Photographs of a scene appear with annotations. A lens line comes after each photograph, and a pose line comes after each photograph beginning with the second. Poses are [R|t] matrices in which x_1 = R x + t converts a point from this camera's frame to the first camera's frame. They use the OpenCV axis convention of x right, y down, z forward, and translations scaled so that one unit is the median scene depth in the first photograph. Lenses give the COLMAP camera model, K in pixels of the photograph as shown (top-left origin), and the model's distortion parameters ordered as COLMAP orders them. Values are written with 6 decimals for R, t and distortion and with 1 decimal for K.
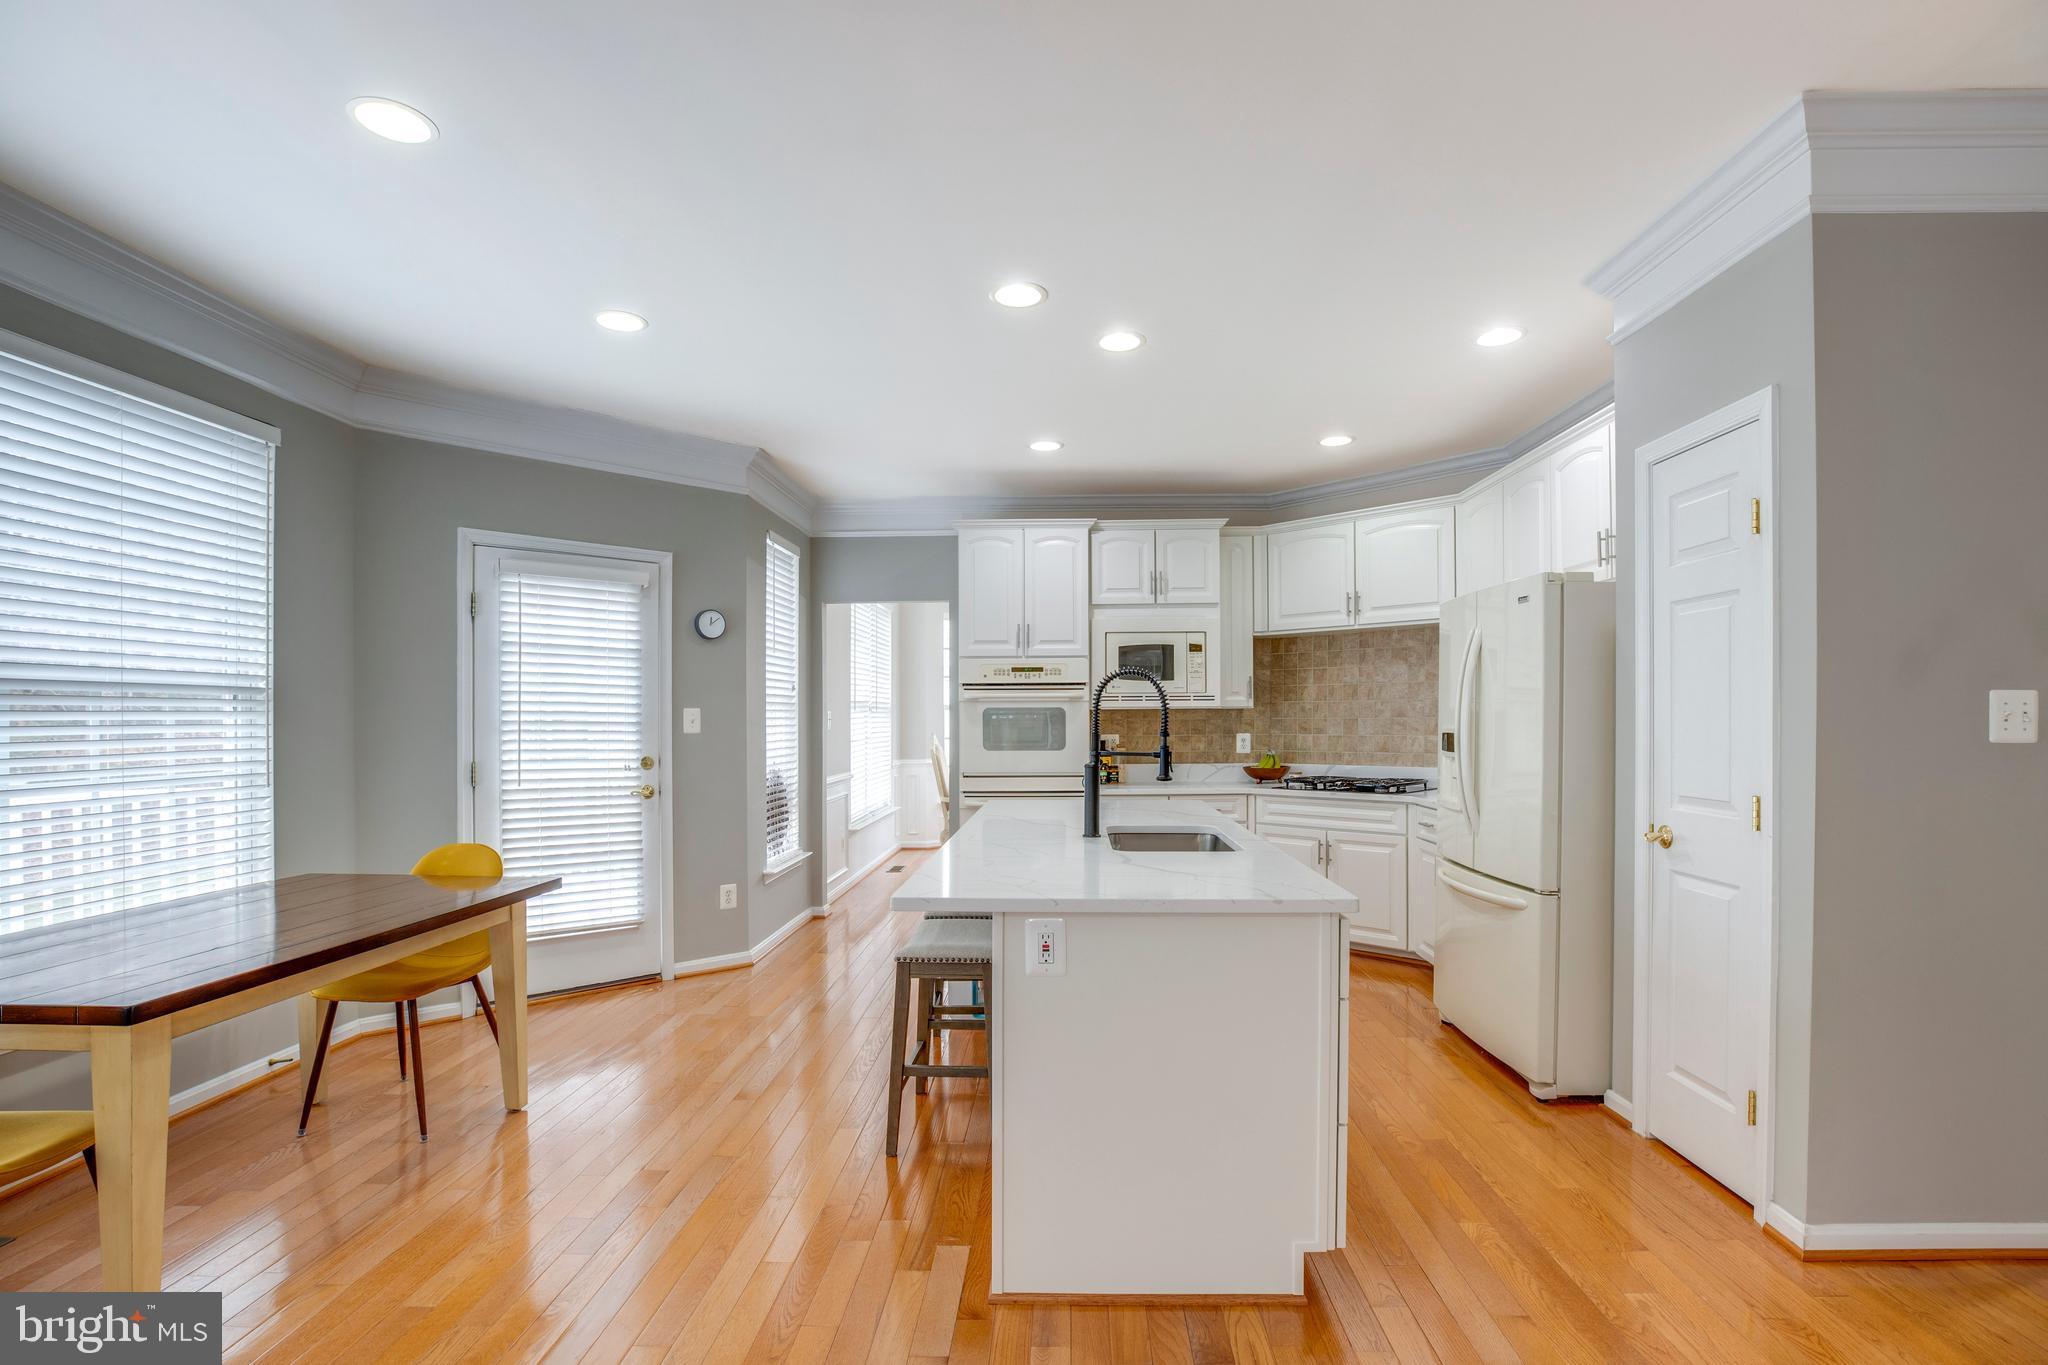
lens RADIAL K [[959.2, 0, 1048.7], [0, 959.2, 725.4], [0, 0, 1]] dist [-0.030952, 0.000751]
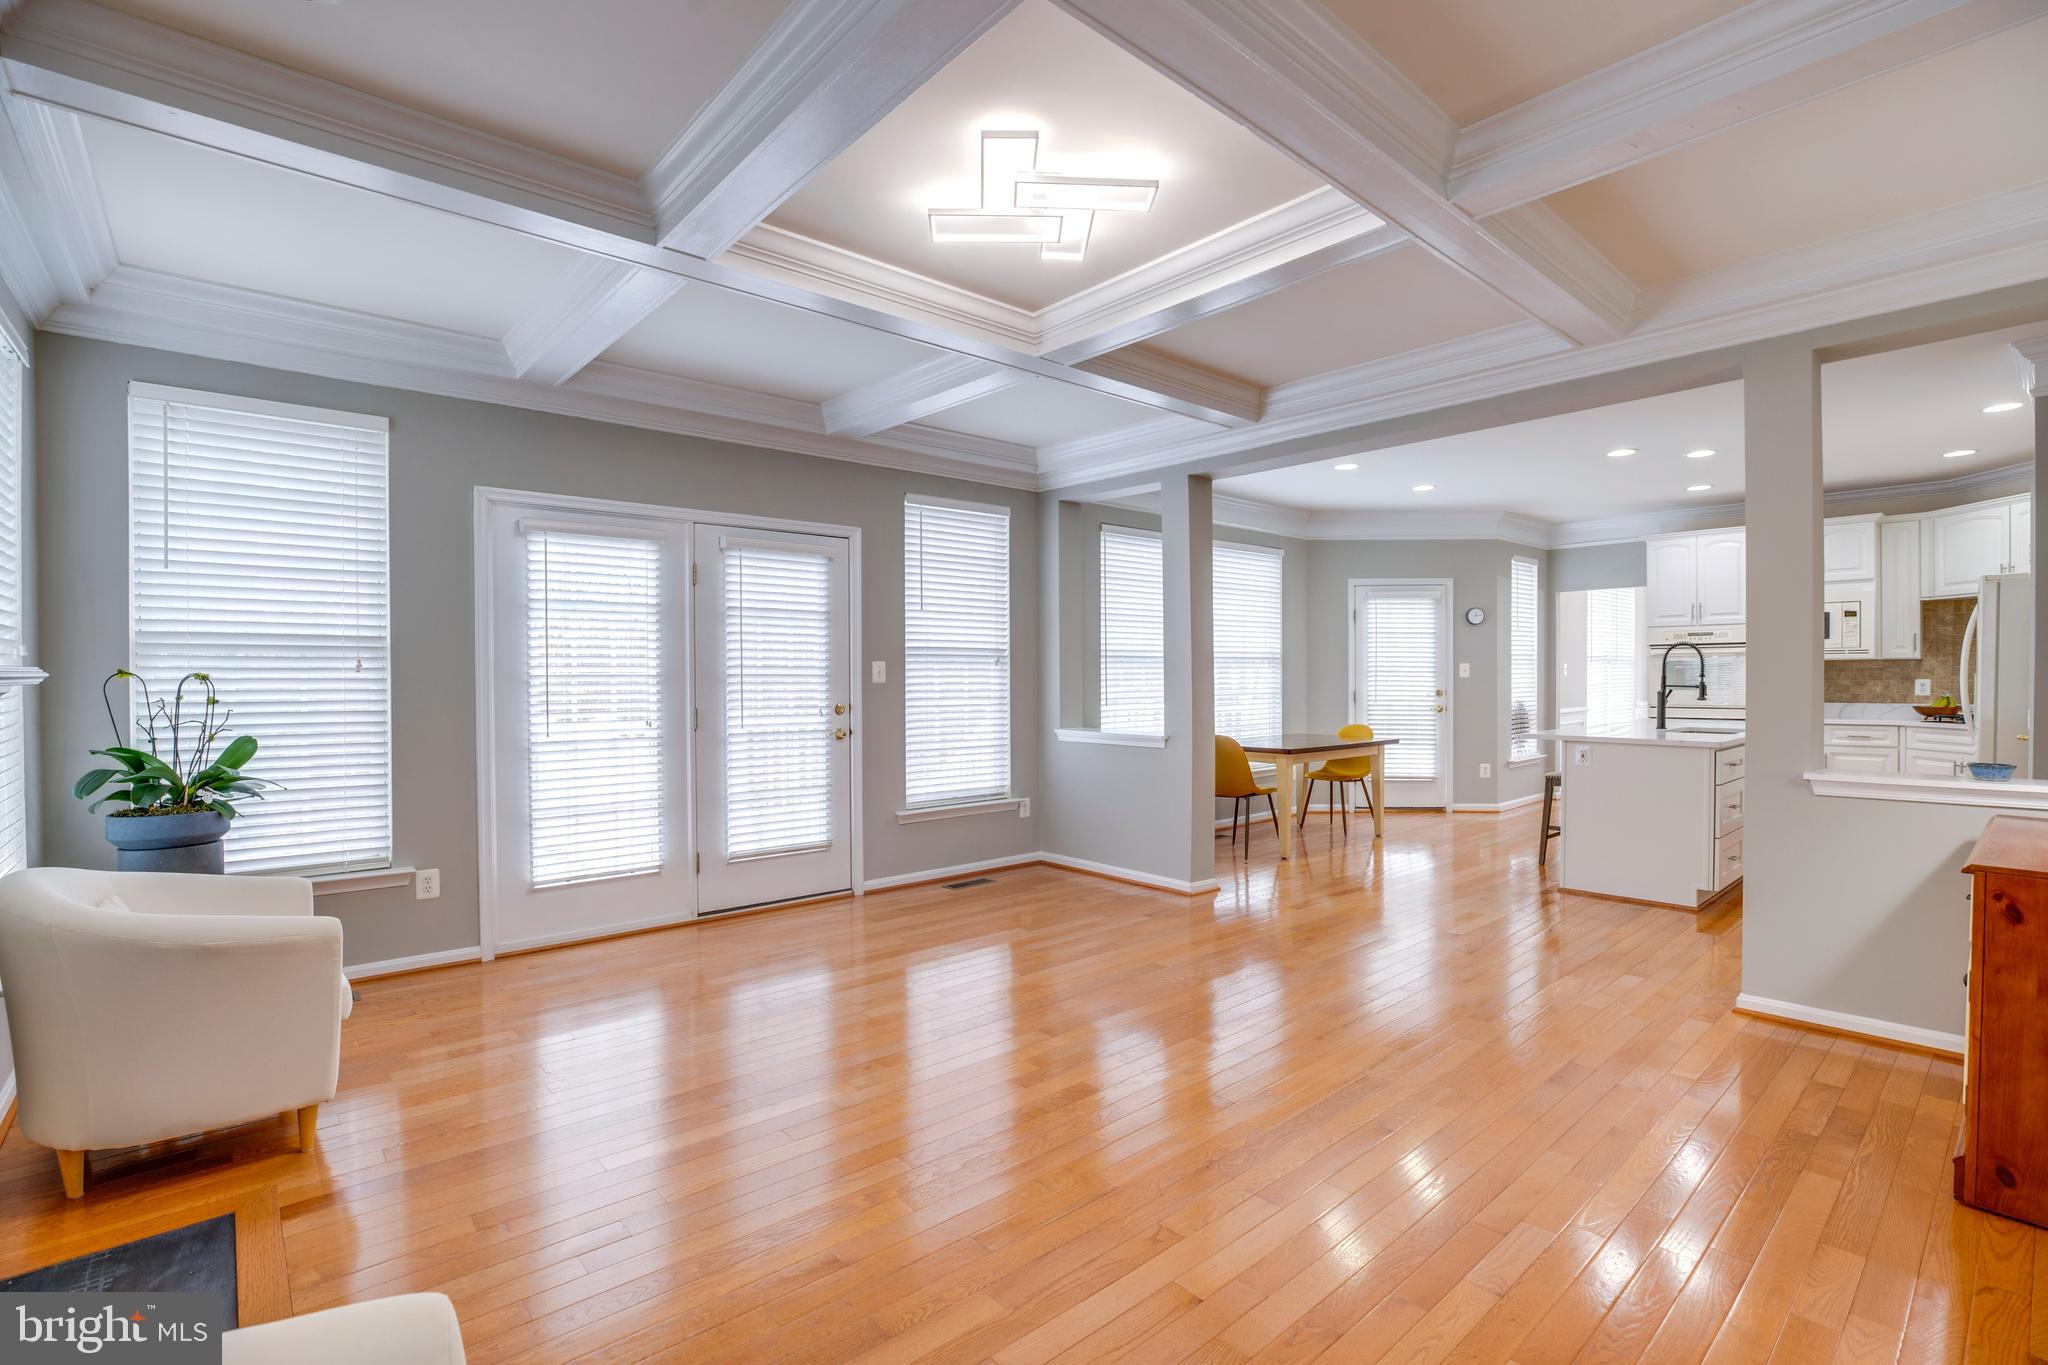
lens RADIAL K [[937.2, 0, 1031.6], [0, 937.2, 689.1], [0, 0, 1]] dist [-0.042785, 0.010928]
pose [[0.679428, 0.009982, -0.733674, 0.311543], [0.000286, 0.999904, 0.013869, 0.005029], [0.733742, -0.009633, 0.679360, -0.687155]]
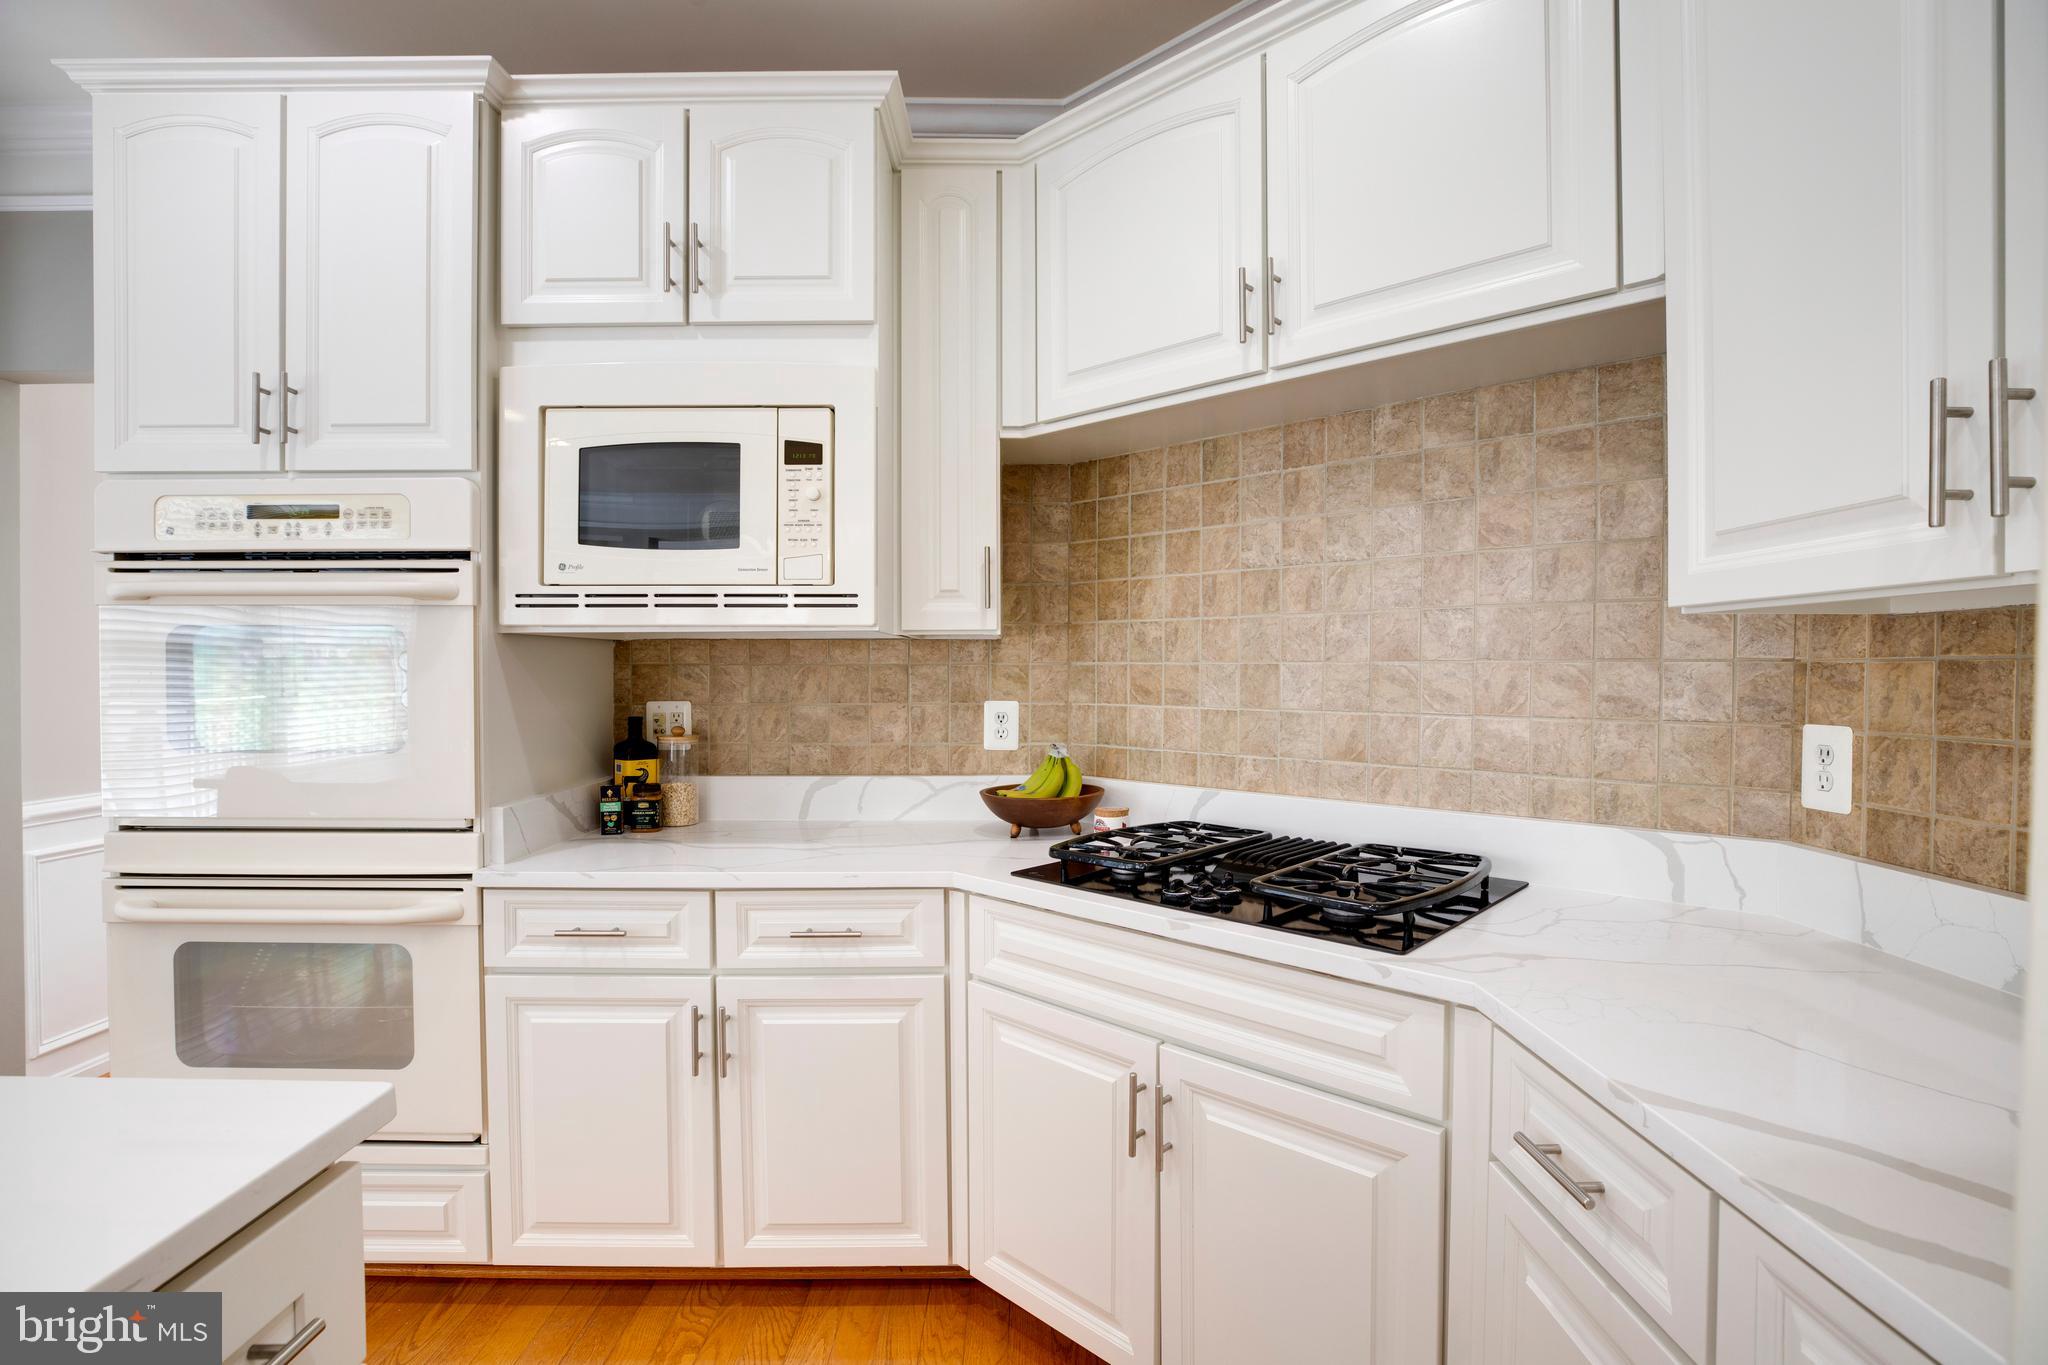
lens RADIAL K [[955.4, 0, 1041.7], [0, 955.4, 682.2], [0, 0, 1]] dist [-0.040808, 0.012107]
pose [[0.999343, 0.005403, 0.035842, 0.228289], [-0.005614, 0.999968, 0.005783, -0.002071], [-0.035809, -0.005981, 0.999341, 0.664832]]
